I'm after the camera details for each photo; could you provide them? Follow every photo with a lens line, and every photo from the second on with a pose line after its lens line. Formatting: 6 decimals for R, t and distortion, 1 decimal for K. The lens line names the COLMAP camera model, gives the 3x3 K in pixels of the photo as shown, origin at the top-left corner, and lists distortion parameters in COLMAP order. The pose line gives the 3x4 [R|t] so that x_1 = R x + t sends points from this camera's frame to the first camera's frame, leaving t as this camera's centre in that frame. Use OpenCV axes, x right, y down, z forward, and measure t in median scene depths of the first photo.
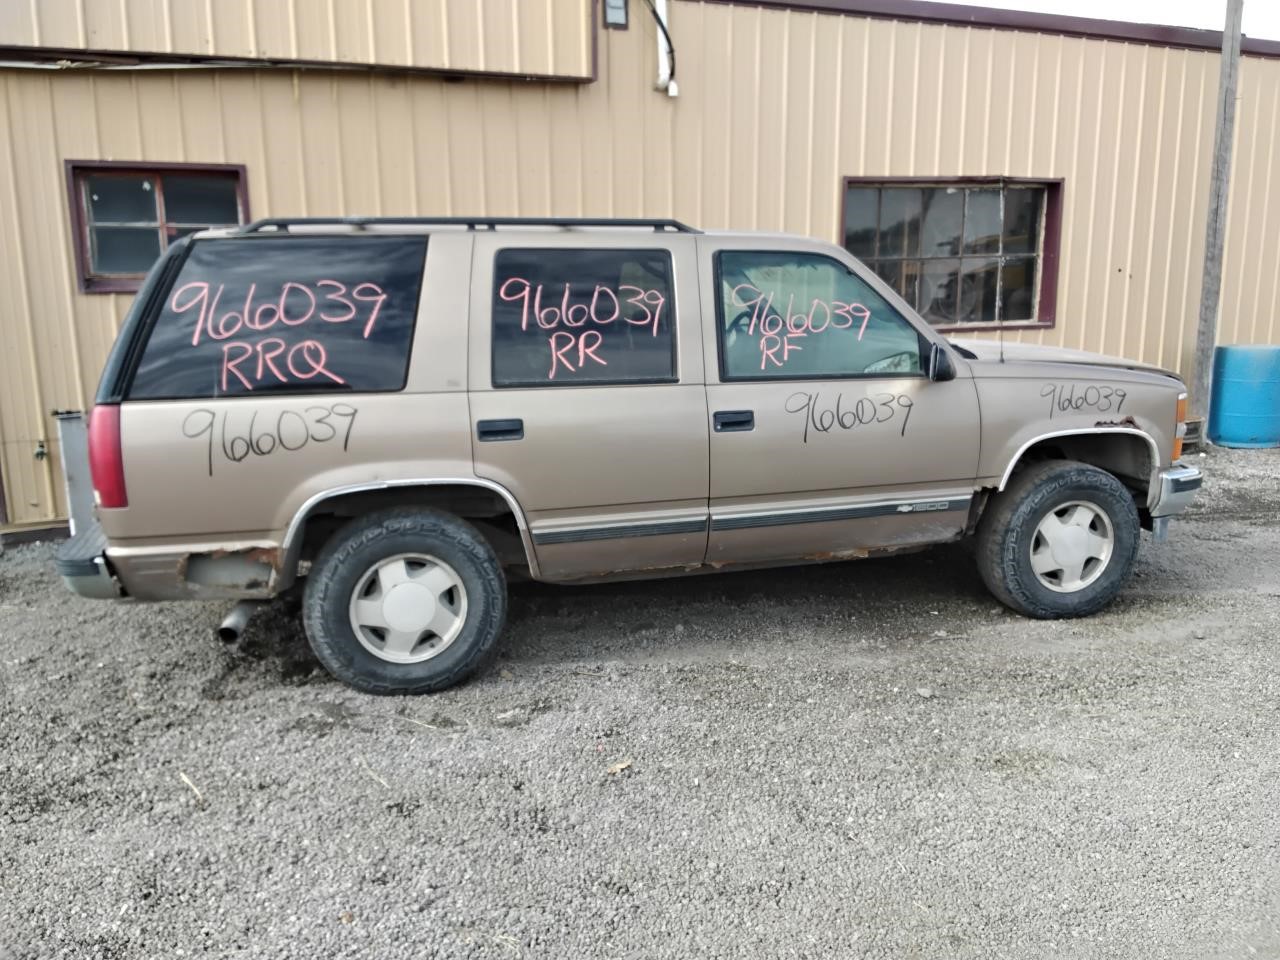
lens RADIAL K [[1027.2, 0, 640.0], [0, 1027.2, 480.0], [0, 0, 1]] dist [0.125030, -0.215054]
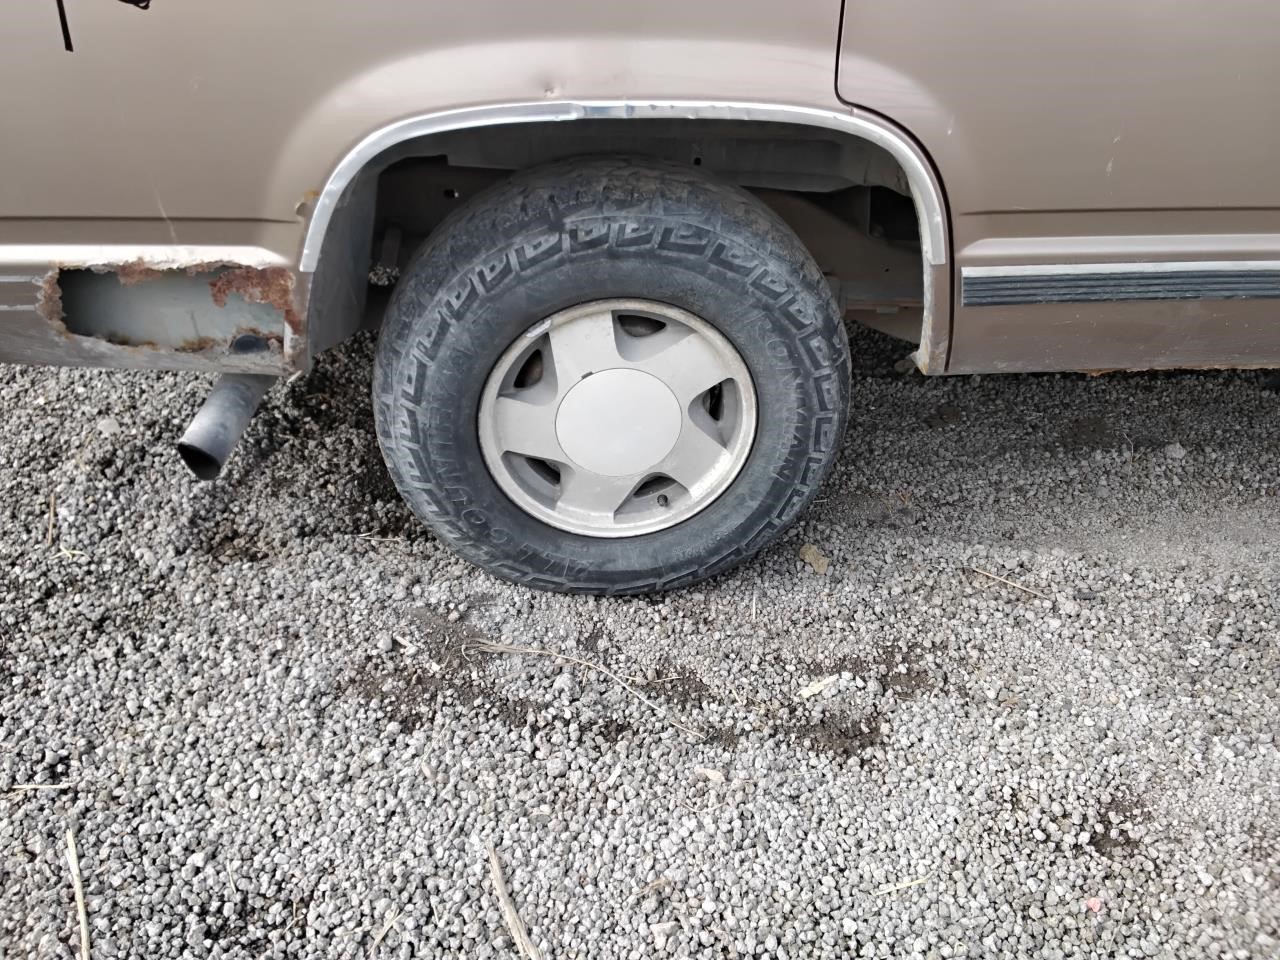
lens RADIAL K [[1027.2, 0, 640.0], [0, 1027.2, 480.0], [0, 0, 1]] dist [0.125030, -0.215054]
pose [[0.980208, 0.136626, -0.143270, -0.152057], [-0.067117, 0.910168, 0.408767, -0.025113], [0.186248, -0.391061, 0.901323, 0.619730]]
